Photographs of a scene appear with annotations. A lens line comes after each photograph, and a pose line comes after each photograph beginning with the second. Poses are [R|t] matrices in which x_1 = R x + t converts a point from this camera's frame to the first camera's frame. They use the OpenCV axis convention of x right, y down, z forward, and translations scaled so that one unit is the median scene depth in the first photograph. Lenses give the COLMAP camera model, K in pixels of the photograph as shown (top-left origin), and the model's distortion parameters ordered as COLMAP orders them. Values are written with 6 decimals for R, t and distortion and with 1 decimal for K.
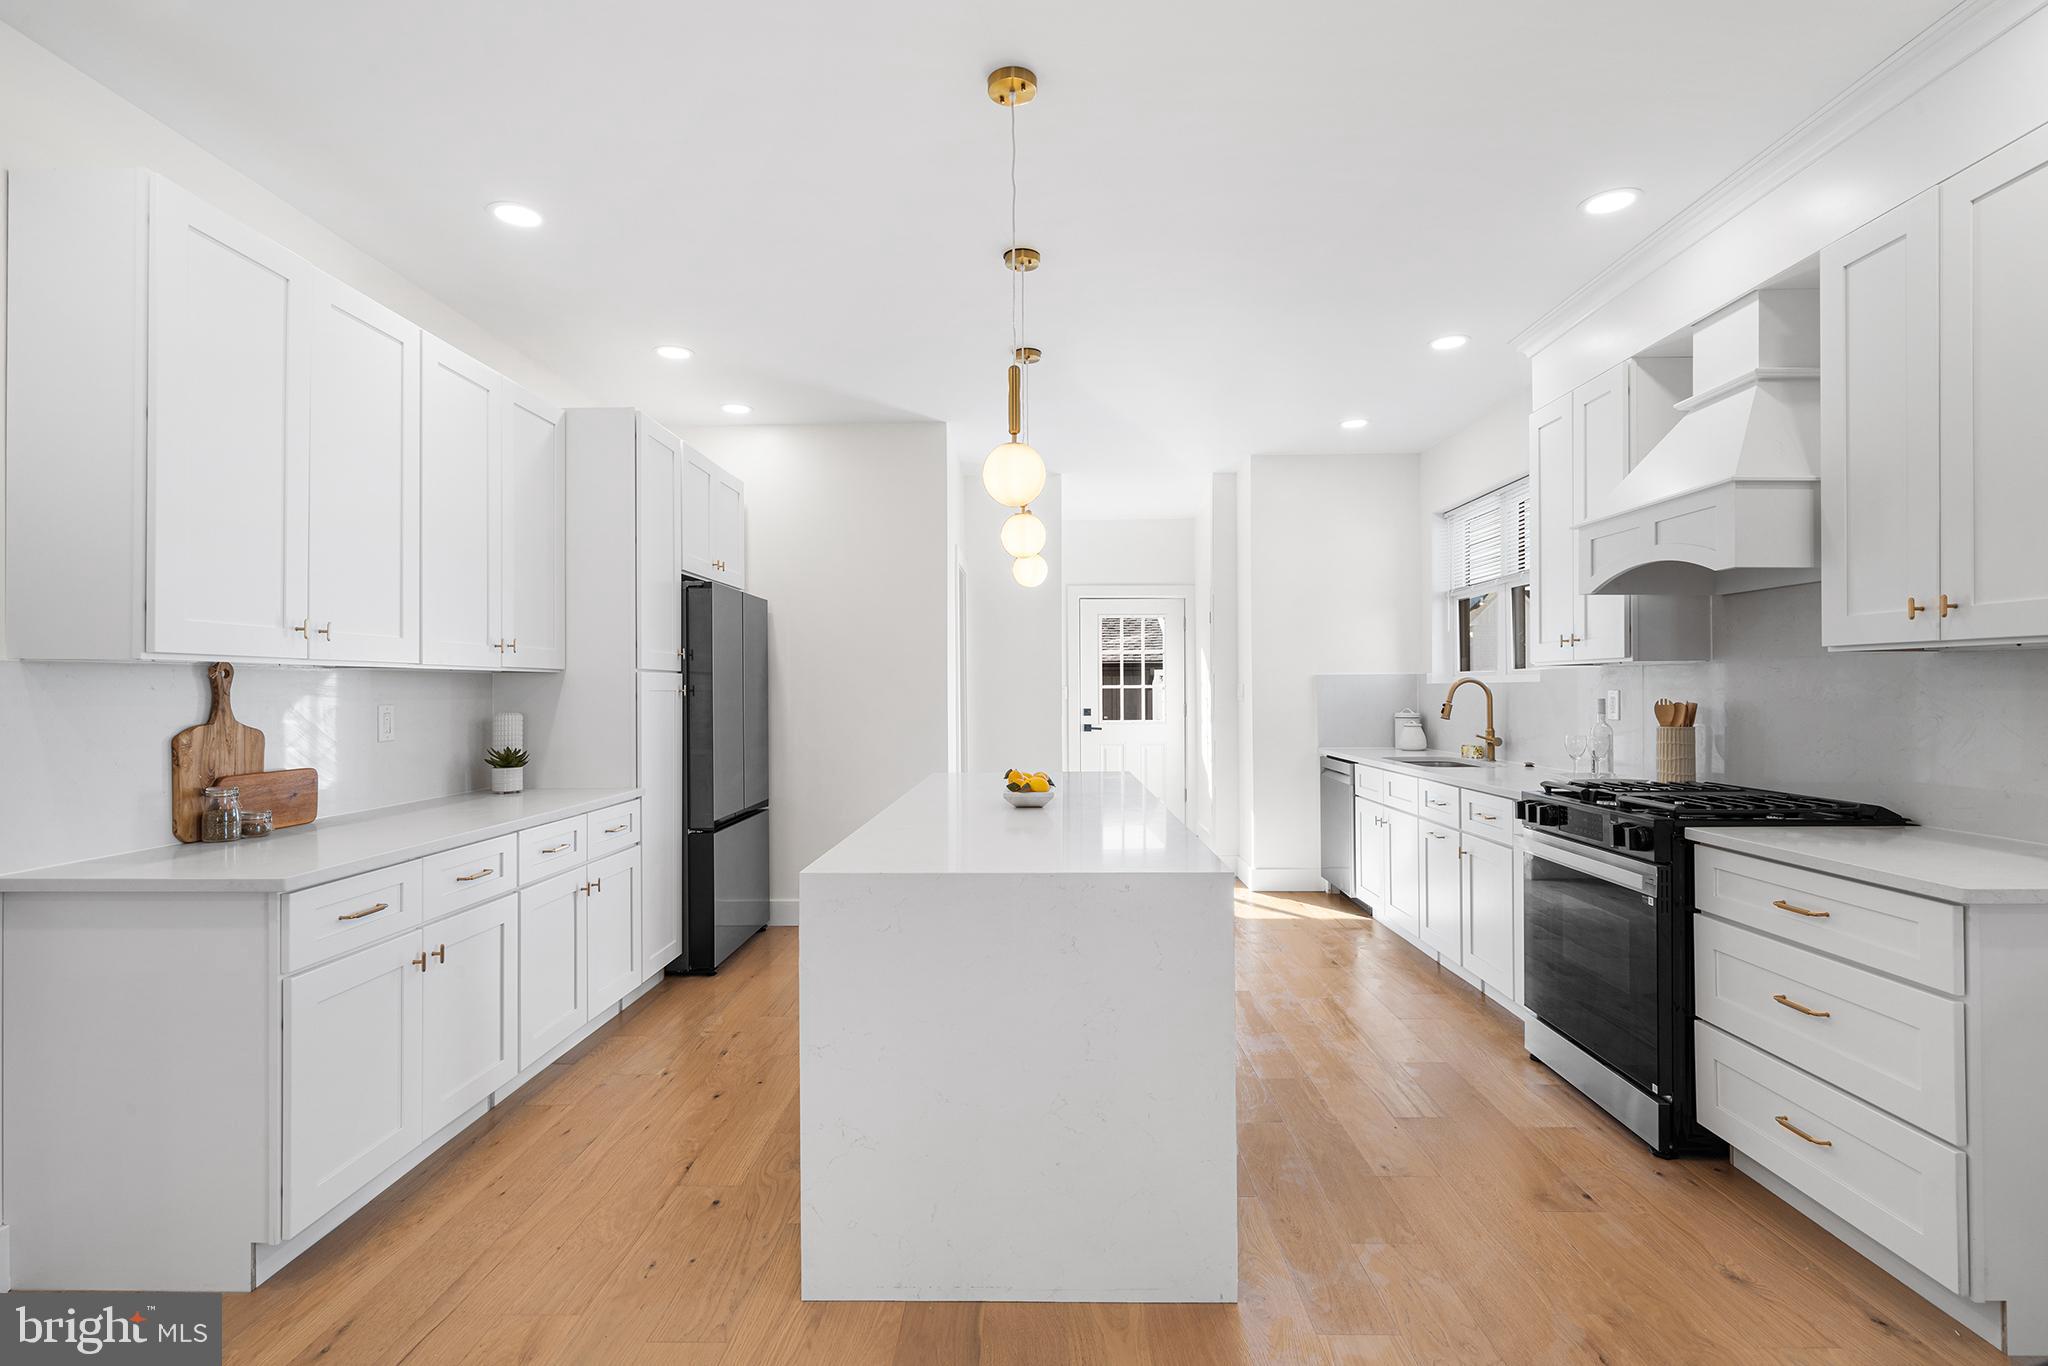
lens RADIAL K [[971.4, 0, 1025.7], [0, 971.4, 686.4], [0, 0, 1]] dist [0.000610, 0.000807]
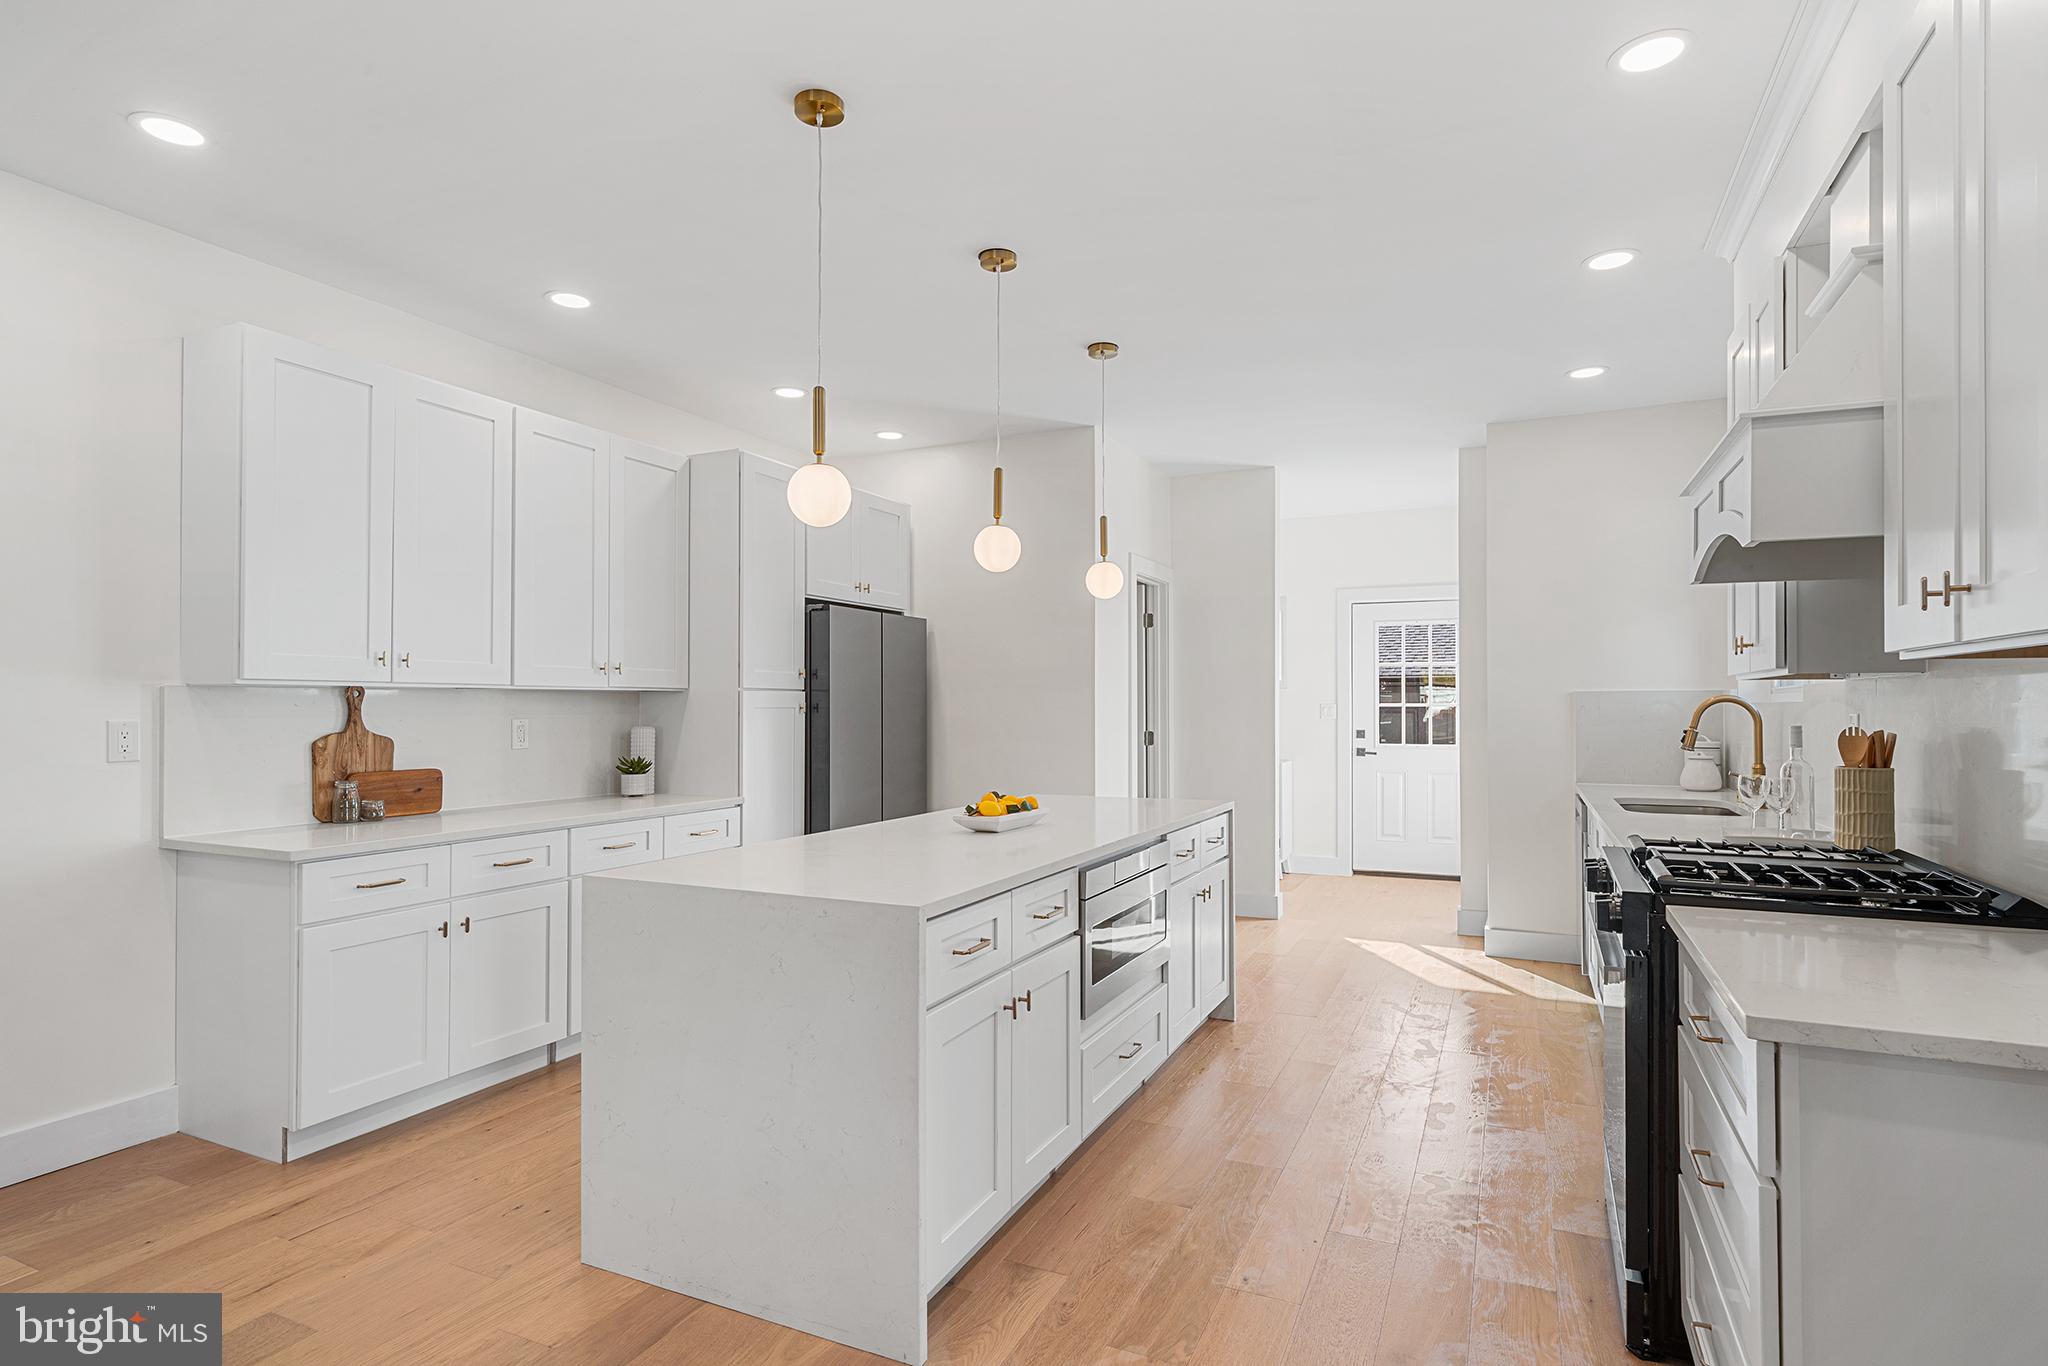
lens RADIAL K [[1036.1, 0, 1030.1], [0, 1036.1, 700.8], [0, 0, 1]] dist [0.002616, -0.000285]
pose [[0.913625, 0.002323, -0.406551, 0.503796], [-0.003078, 0.999995, -0.001203, -0.004209], [0.406546, 0.002351, 0.913627, 0.091871]]
